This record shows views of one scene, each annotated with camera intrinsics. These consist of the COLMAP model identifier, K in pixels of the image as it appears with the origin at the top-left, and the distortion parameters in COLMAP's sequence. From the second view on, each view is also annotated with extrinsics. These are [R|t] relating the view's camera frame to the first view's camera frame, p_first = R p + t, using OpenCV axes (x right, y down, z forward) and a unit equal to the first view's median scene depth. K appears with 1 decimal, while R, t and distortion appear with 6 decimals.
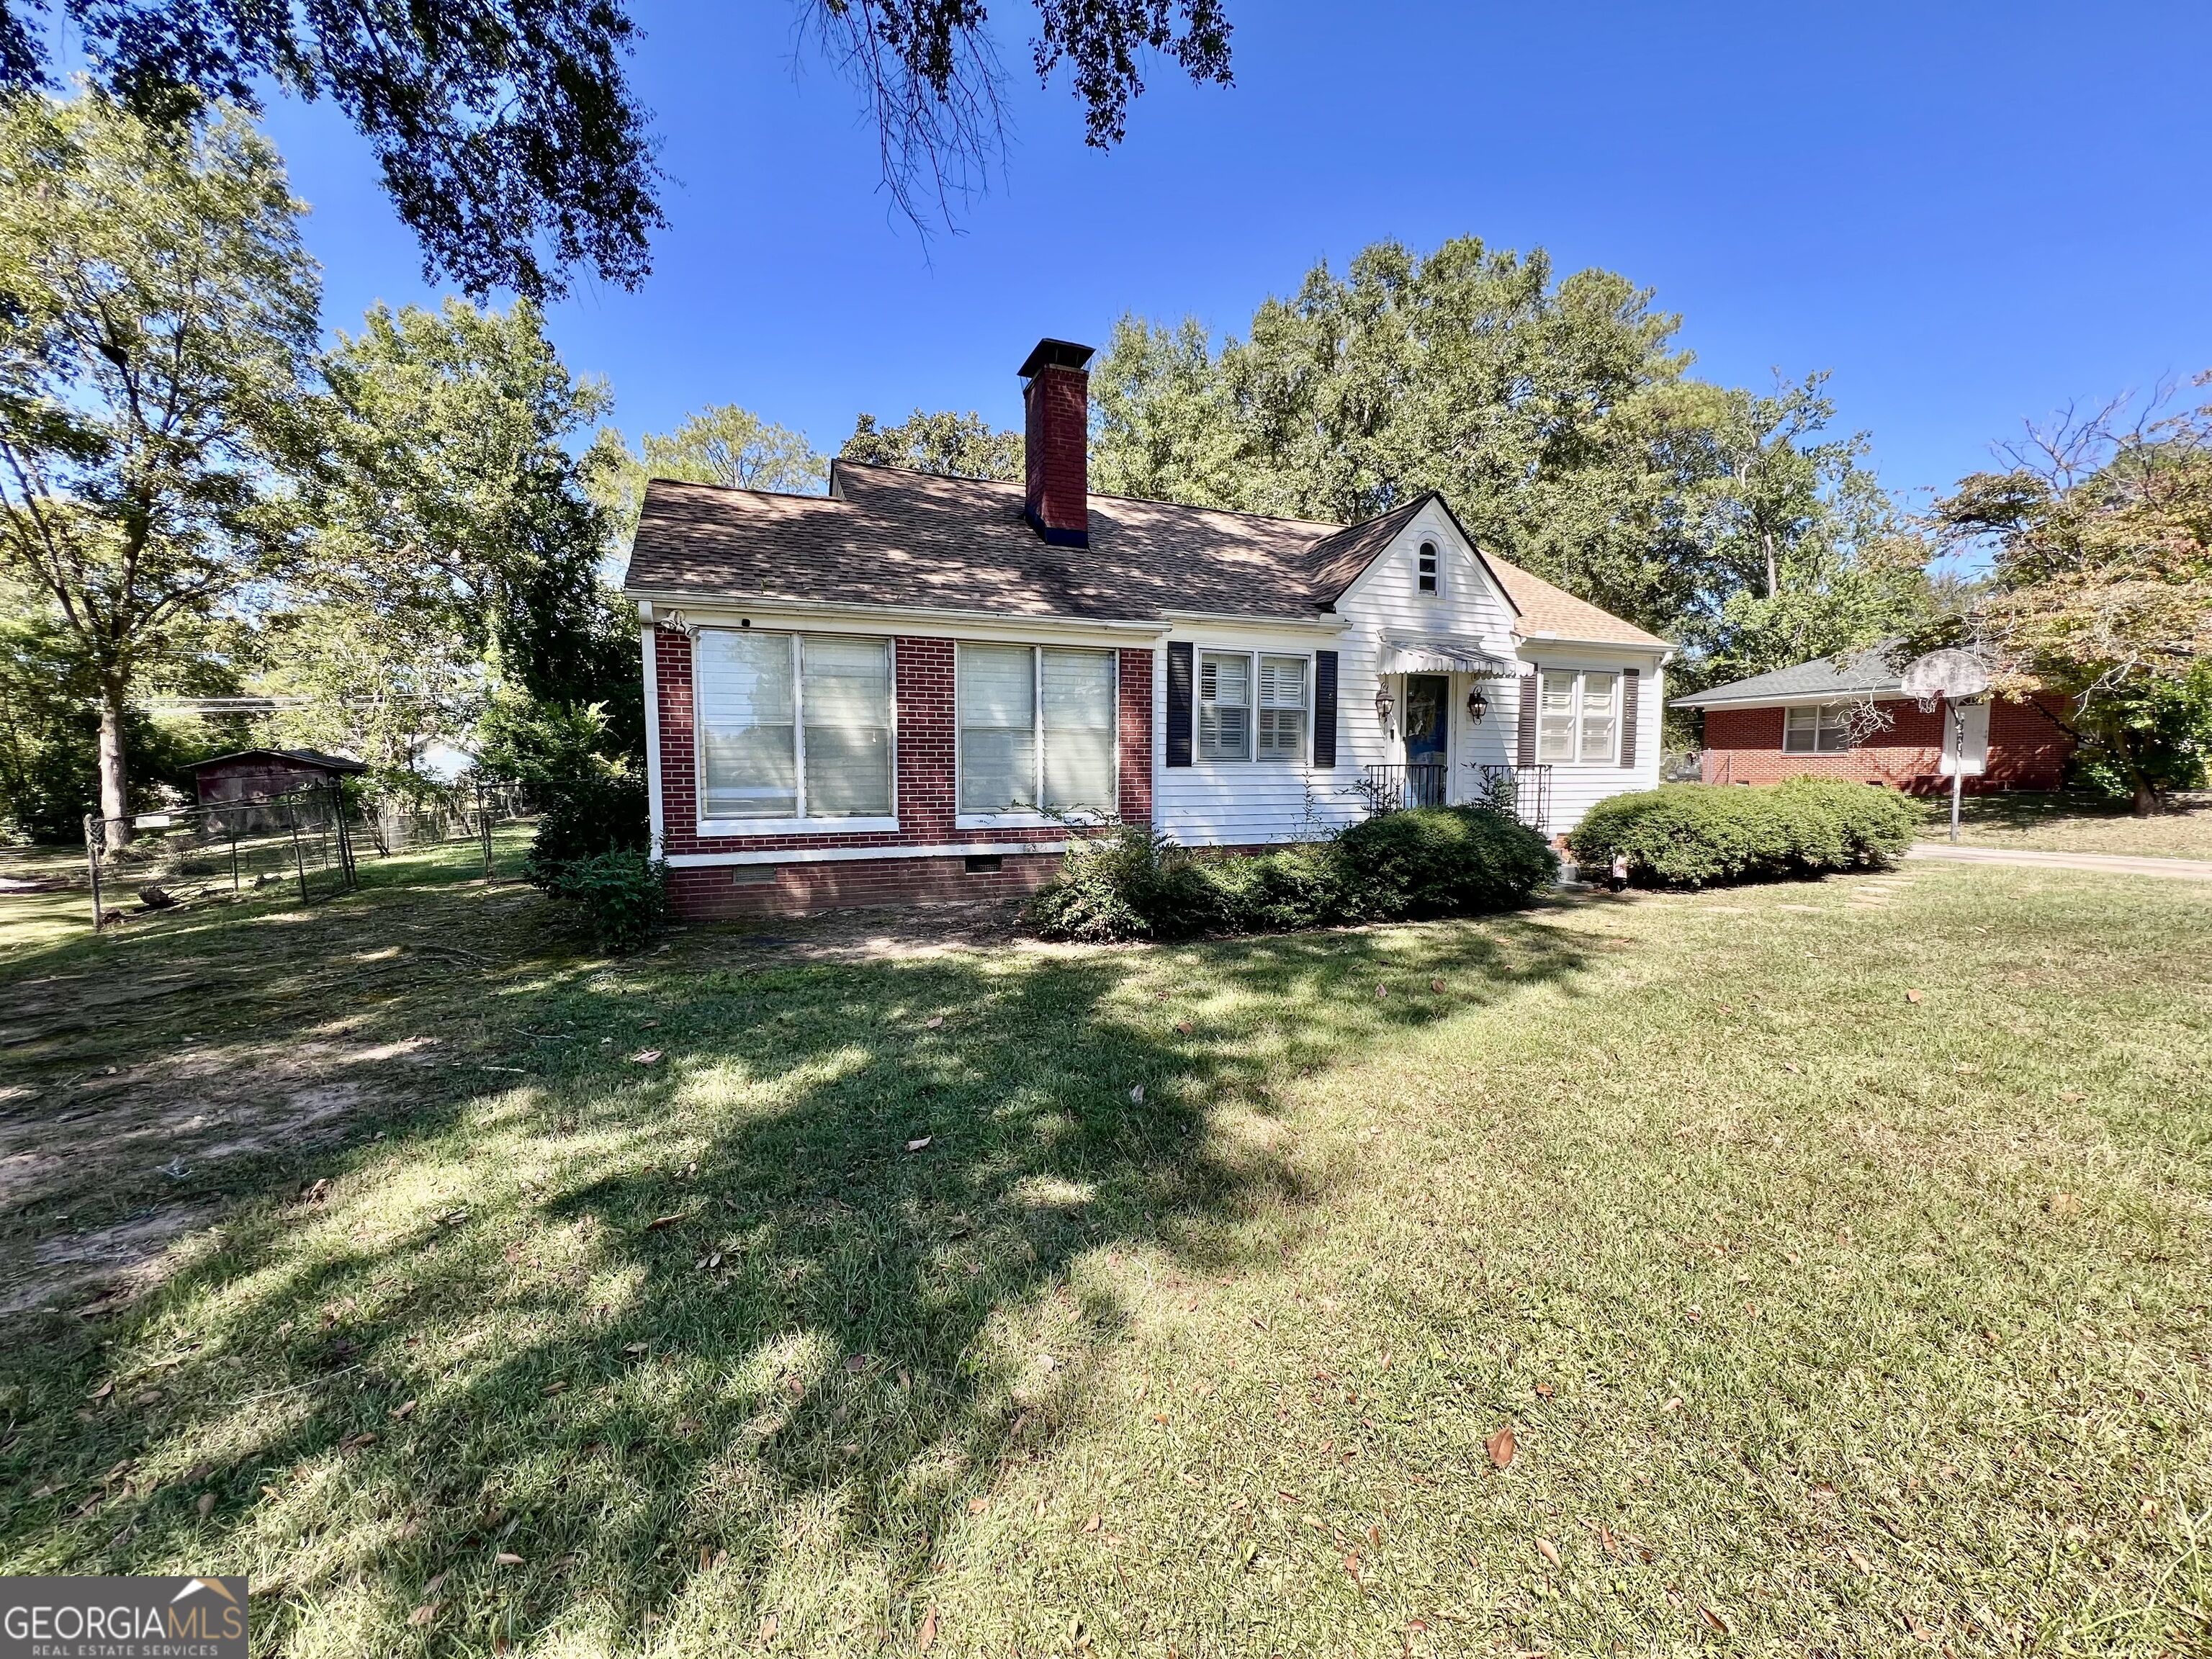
lens RADIAL K [[886.7, 0, 1111.1], [0, 886.7, 831.9], [0, 0, 1]] dist [-0.001285, 0.000477]
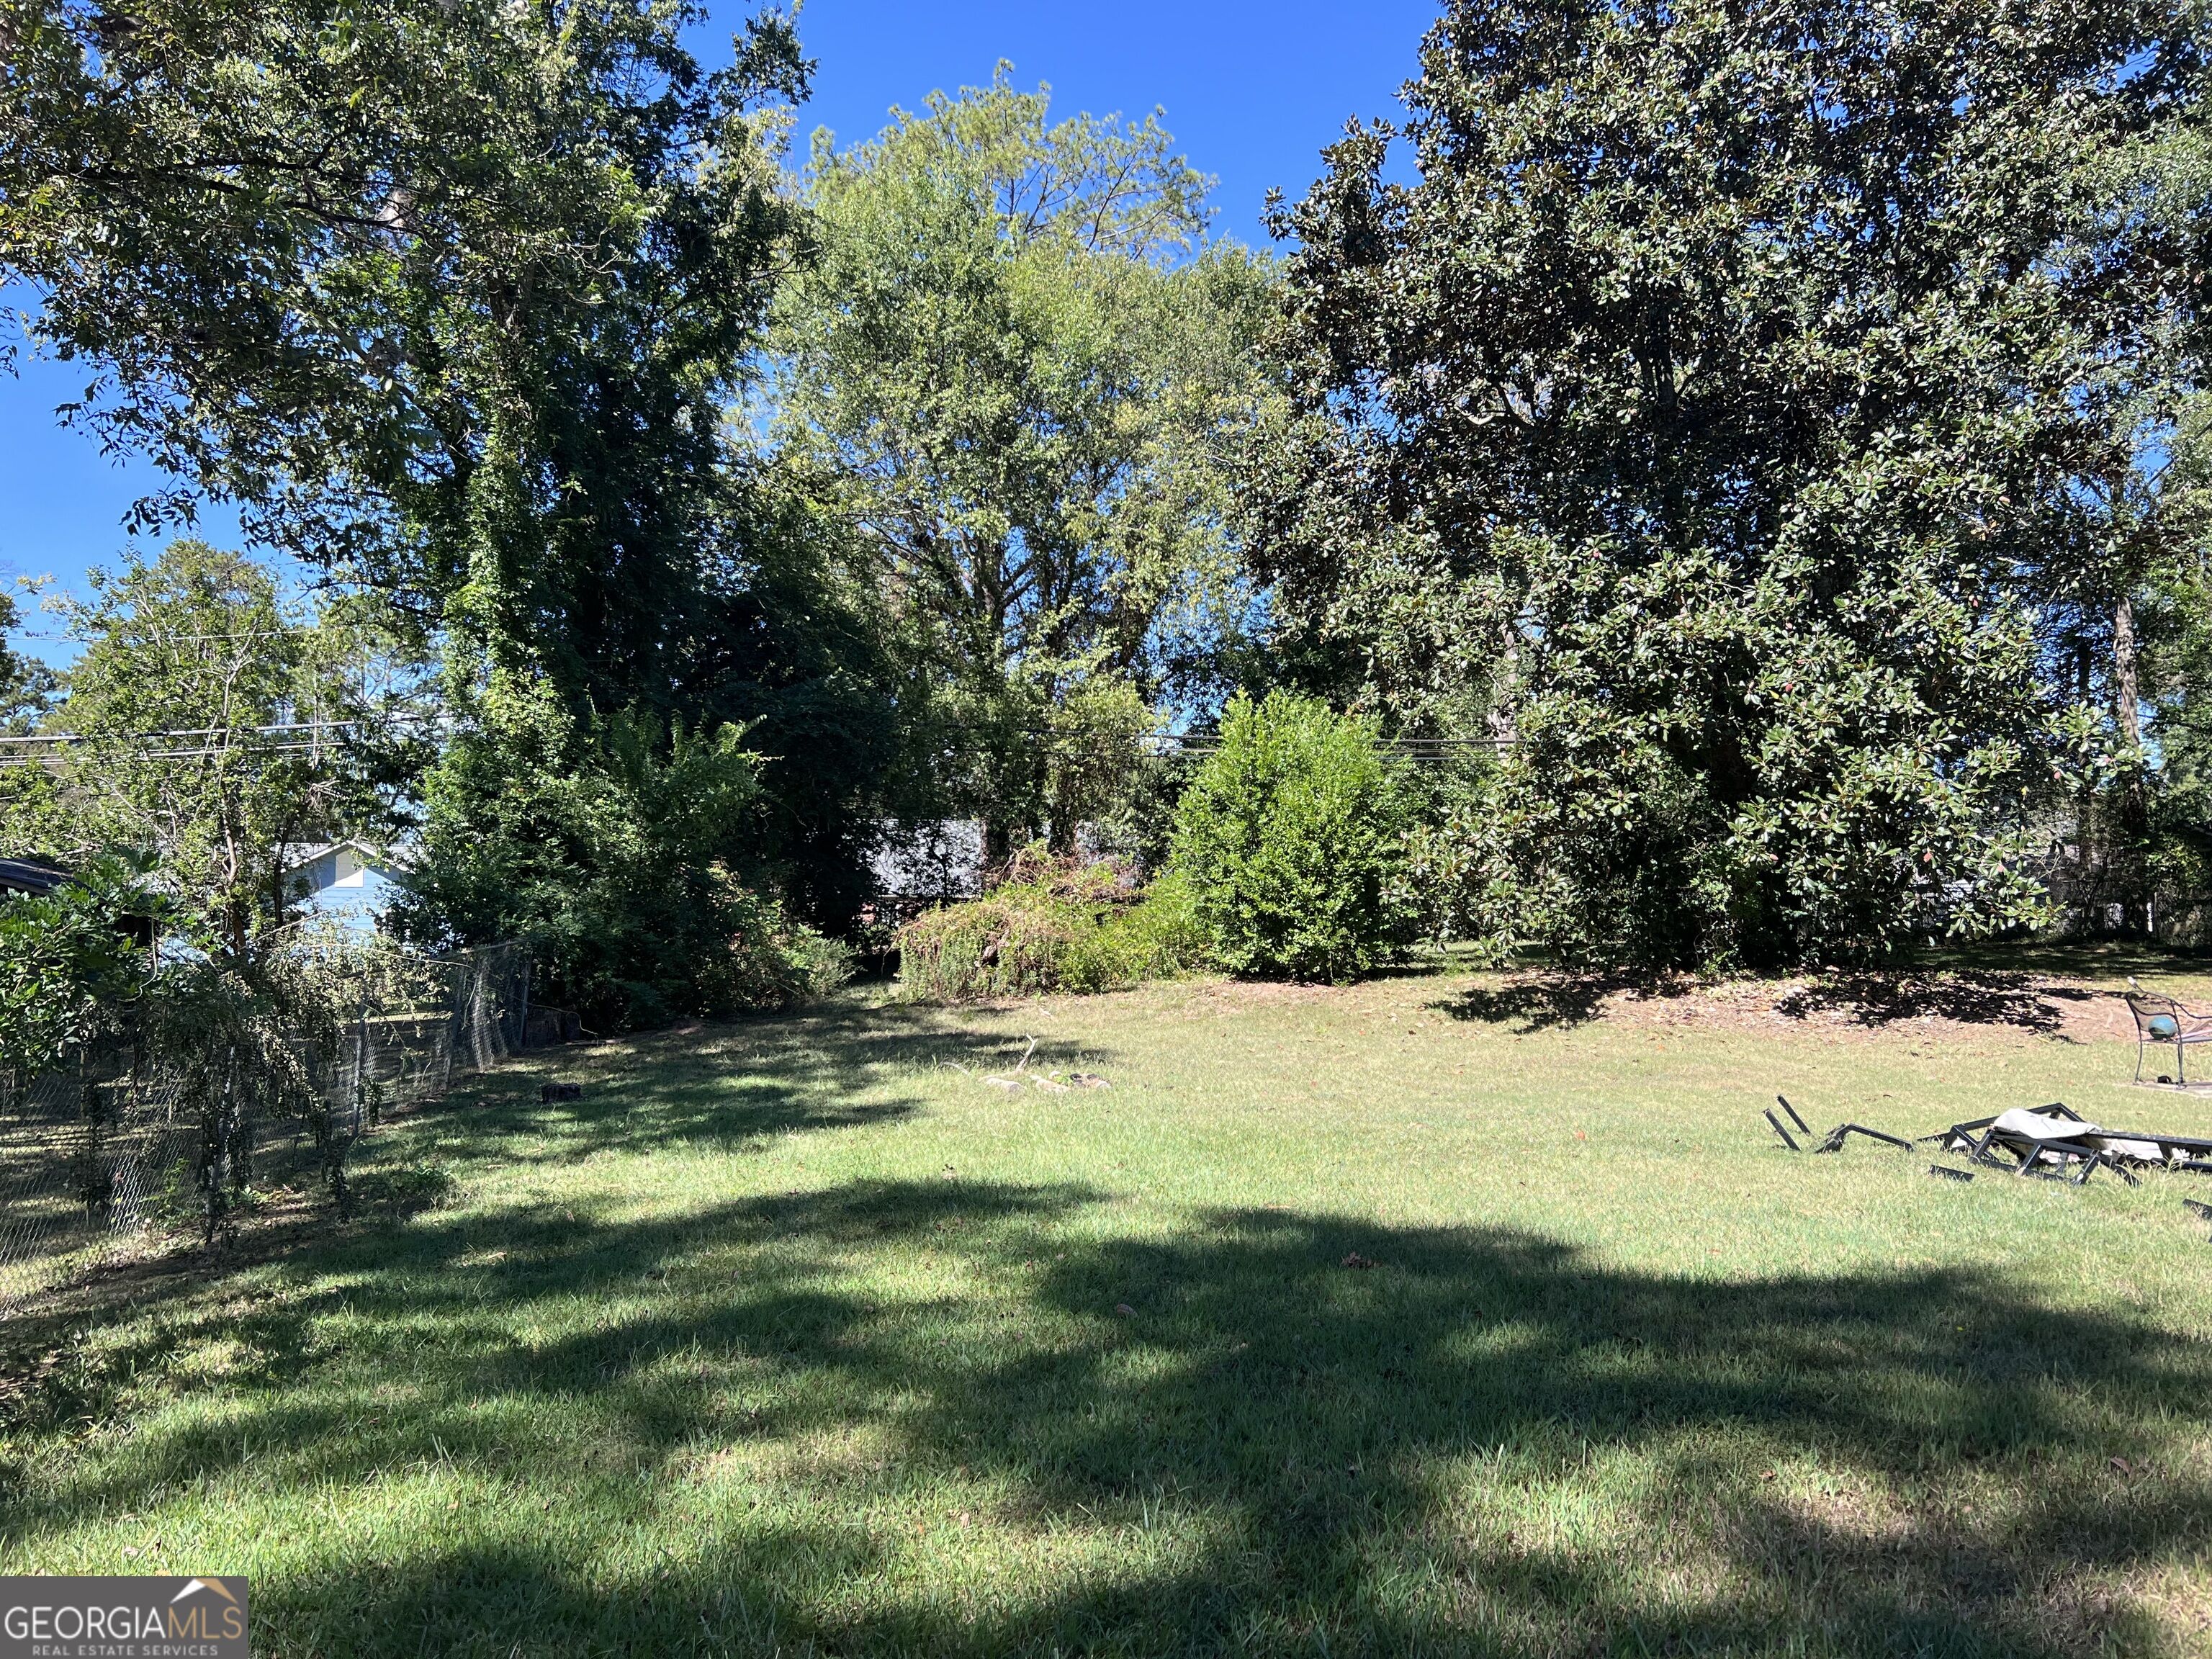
lens RADIAL K [[1675.5, 0, 1105.9], [0, 1675.5, 829.1], [0, 0, 1]] dist [0.003792, 0.000788]
pose [[0.974104, -0.016162, -0.225521, -0.180402], [-0.010458, 0.993154, -0.116346, -0.016349], [0.225857, 0.115692, 0.967266, 0.247587]]
